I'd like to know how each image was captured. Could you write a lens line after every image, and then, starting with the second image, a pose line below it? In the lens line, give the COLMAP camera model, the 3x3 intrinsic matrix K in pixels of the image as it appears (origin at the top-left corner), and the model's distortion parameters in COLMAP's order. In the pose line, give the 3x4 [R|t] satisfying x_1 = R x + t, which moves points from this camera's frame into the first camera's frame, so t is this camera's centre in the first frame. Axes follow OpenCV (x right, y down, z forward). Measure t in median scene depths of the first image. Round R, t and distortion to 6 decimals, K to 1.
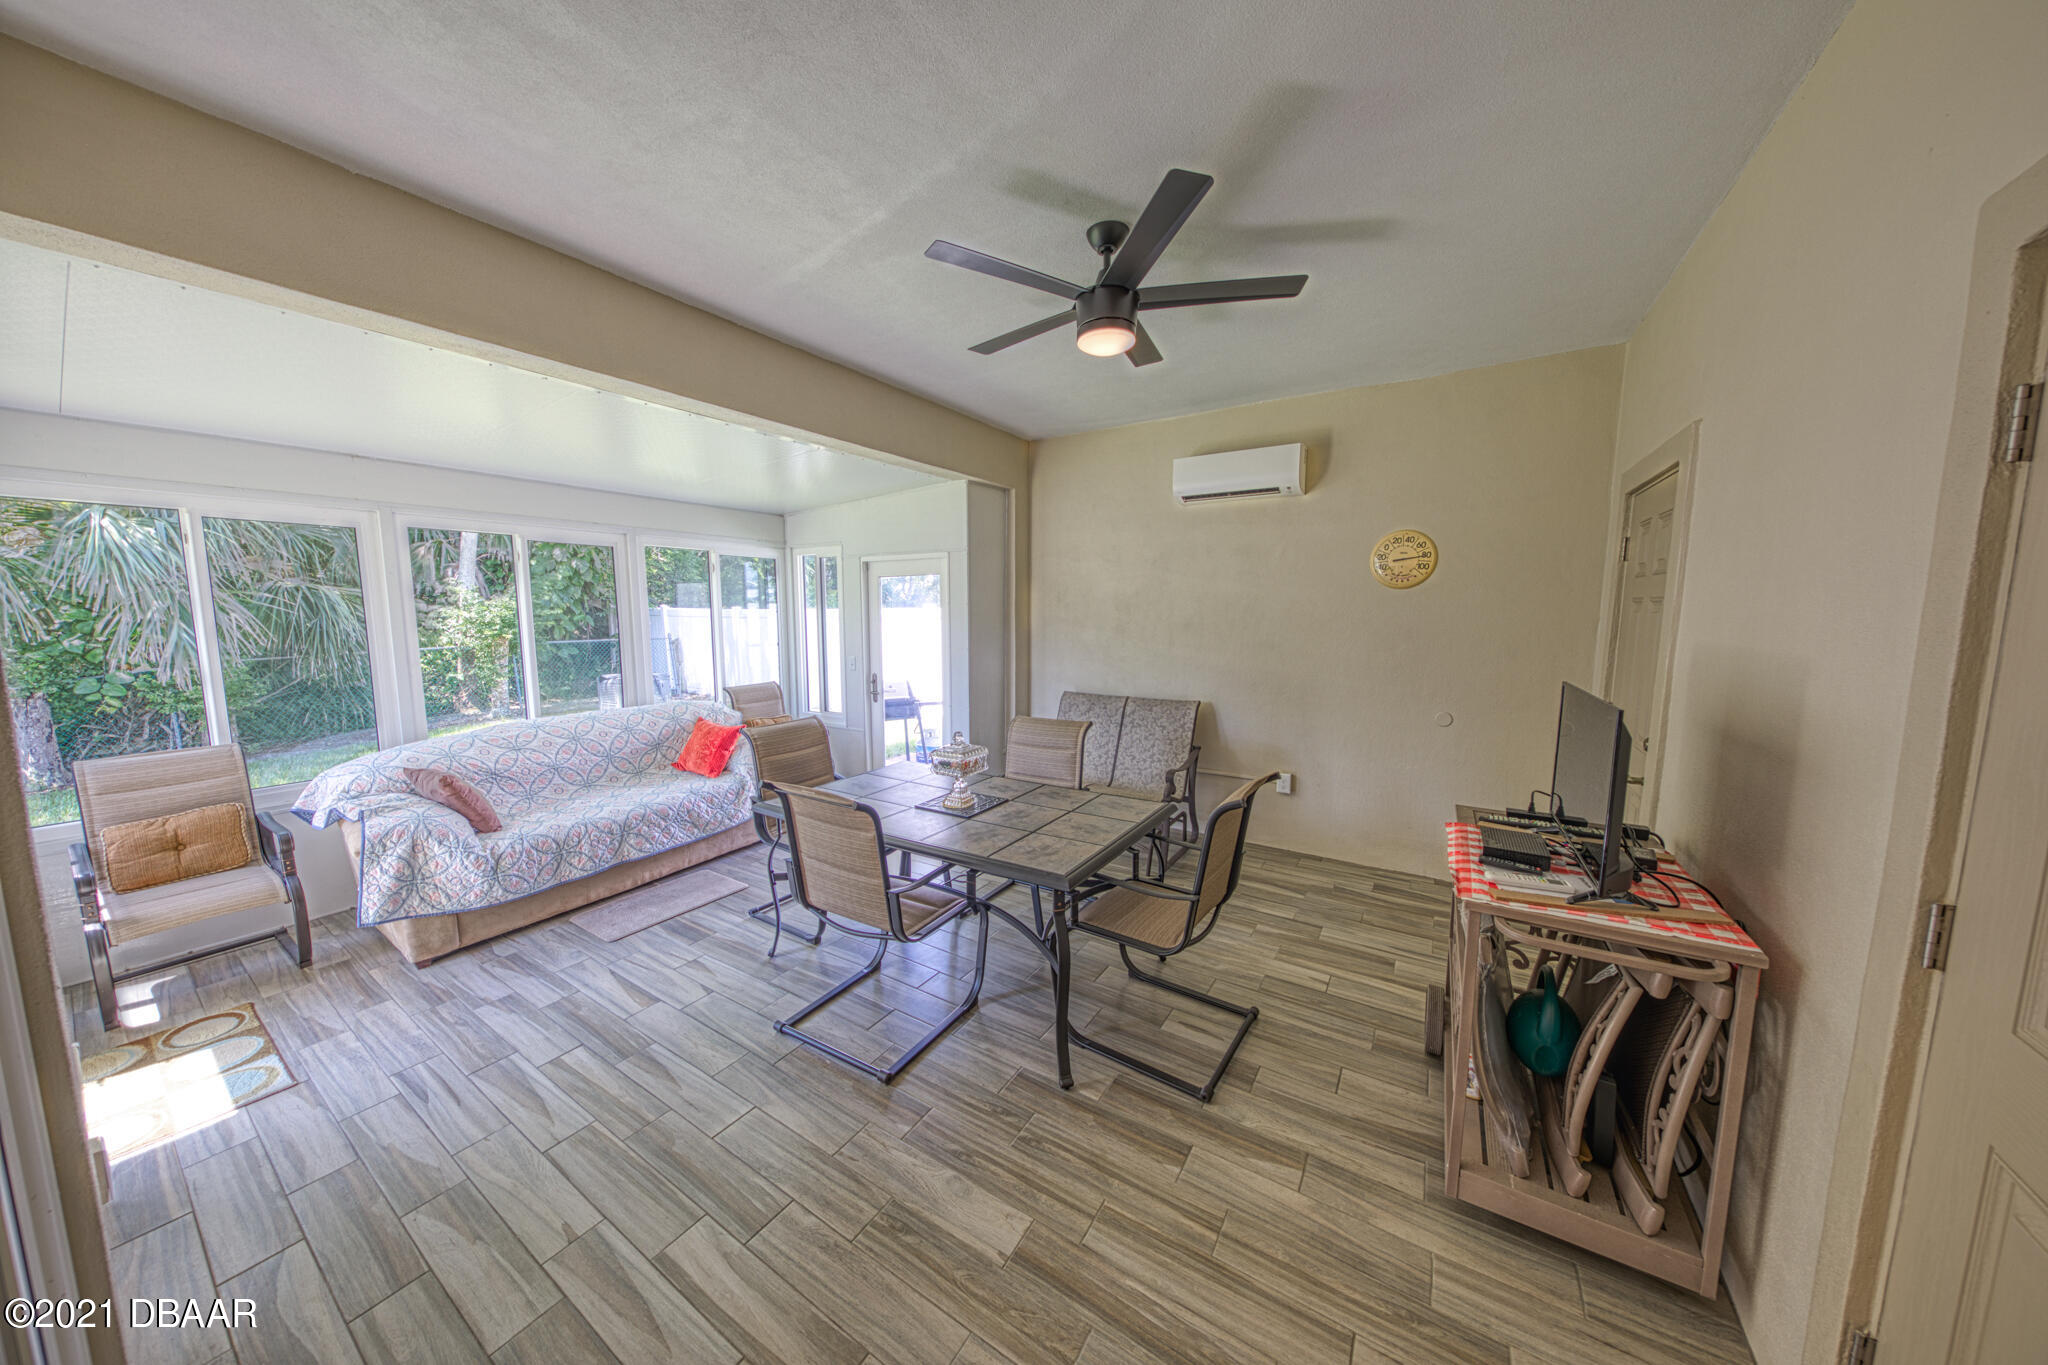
lens RADIAL K [[645.9, 0, 1022.7], [0, 645.9, 682.1], [0, 0, 1]] dist [0.002311, -0.000775]
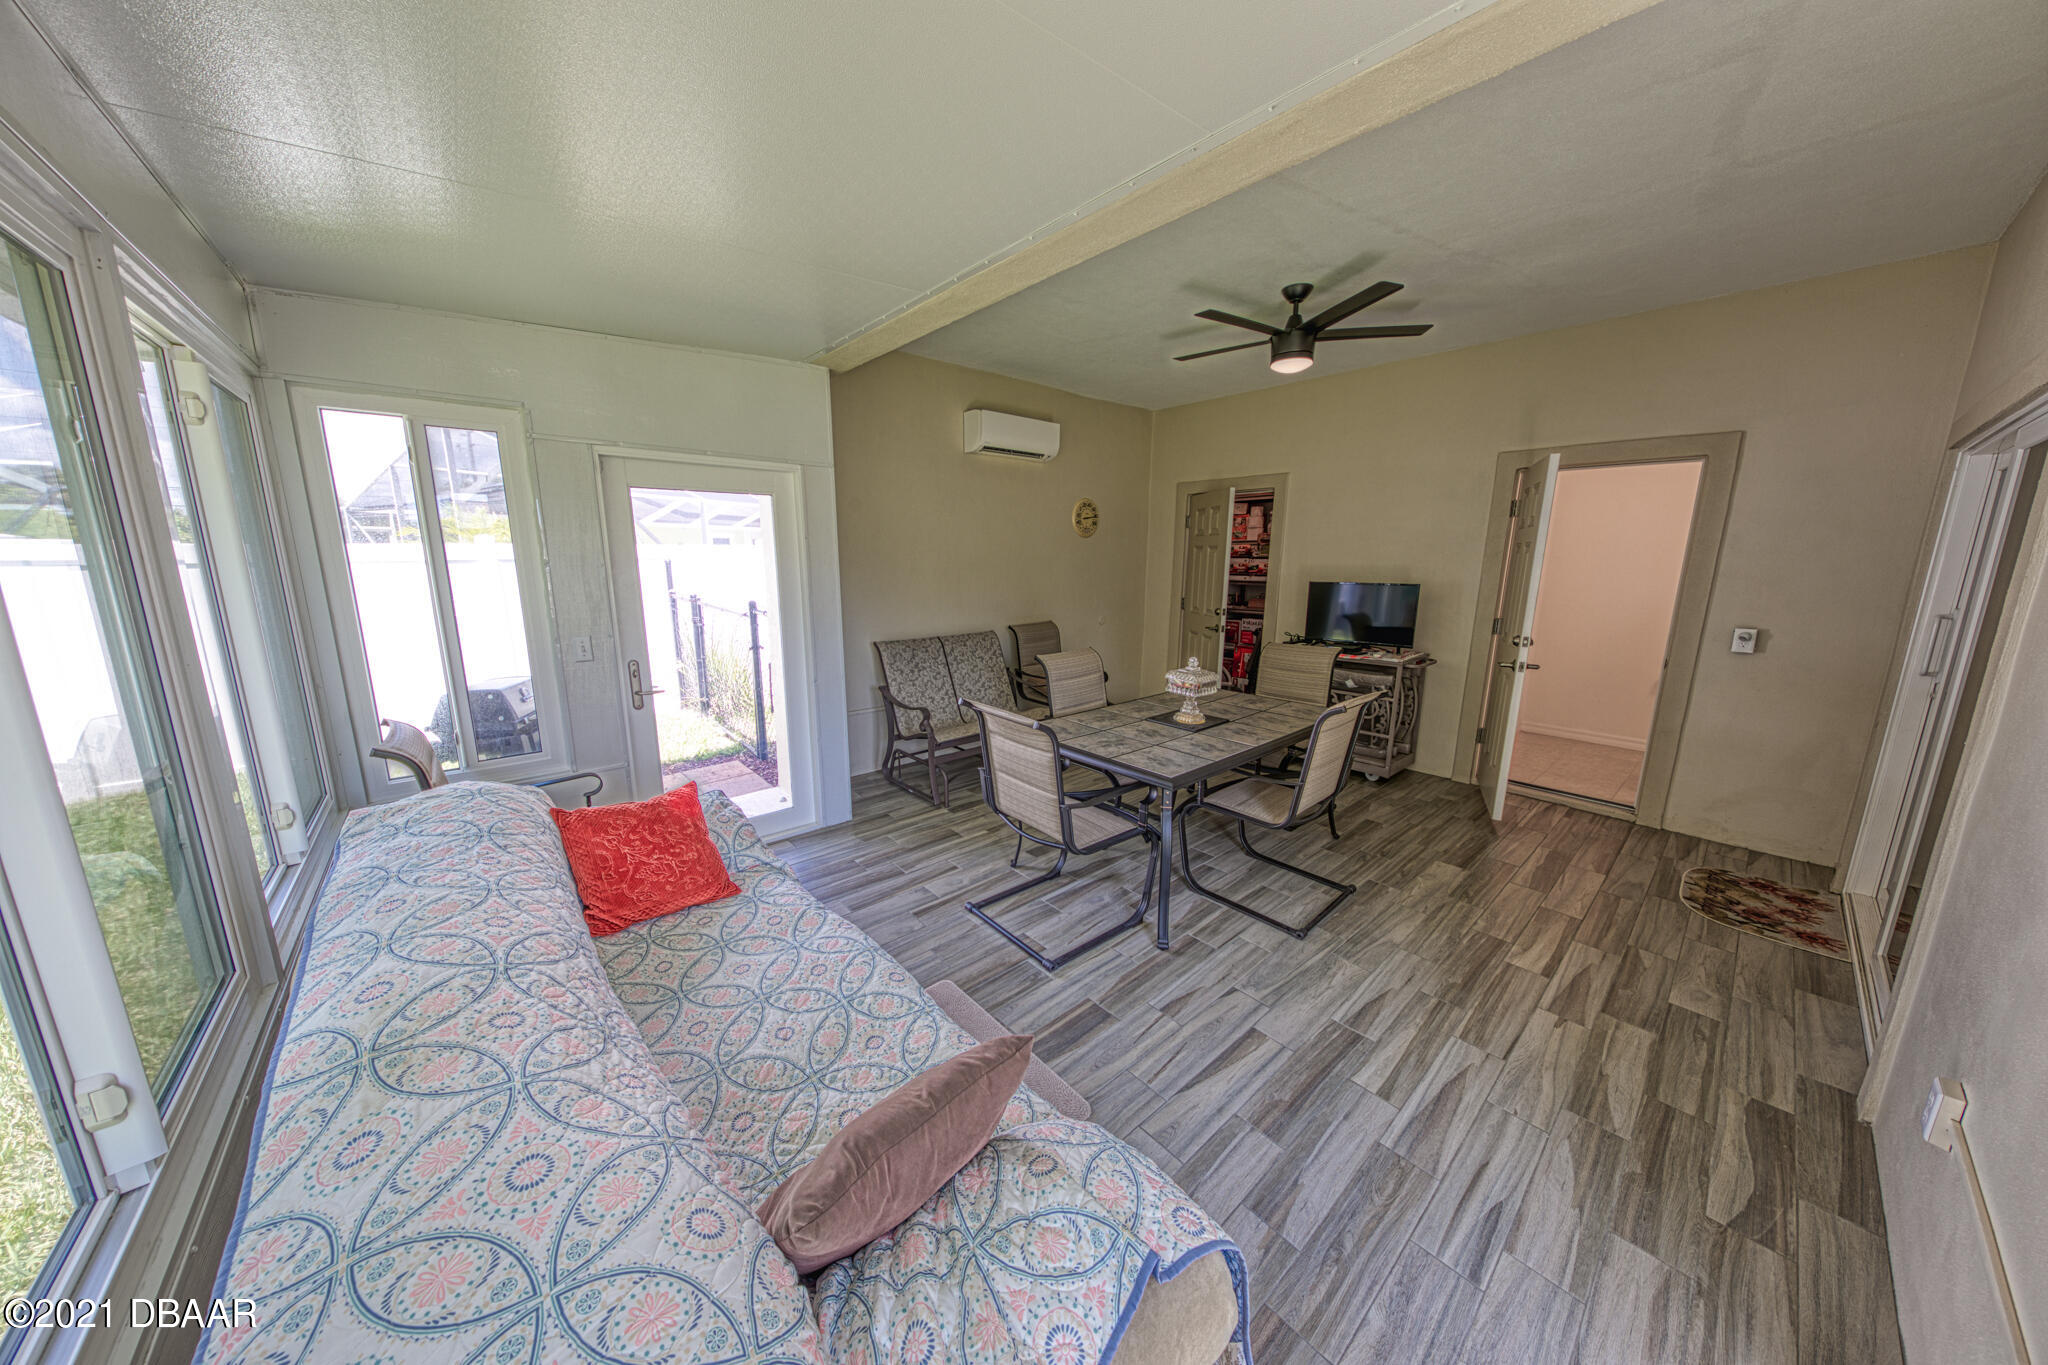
lens RADIAL K [[645.9, 0, 1020.5], [0, 645.9, 678.5], [0, 0, 1]] dist [0.002311, -0.000775]
pose [[0.284569, -0.178850, 0.941825, -1.672112], [0.108791, 0.982121, 0.153631, -0.119655], [-0.952463, 0.058743, 0.298938, 1.268495]]
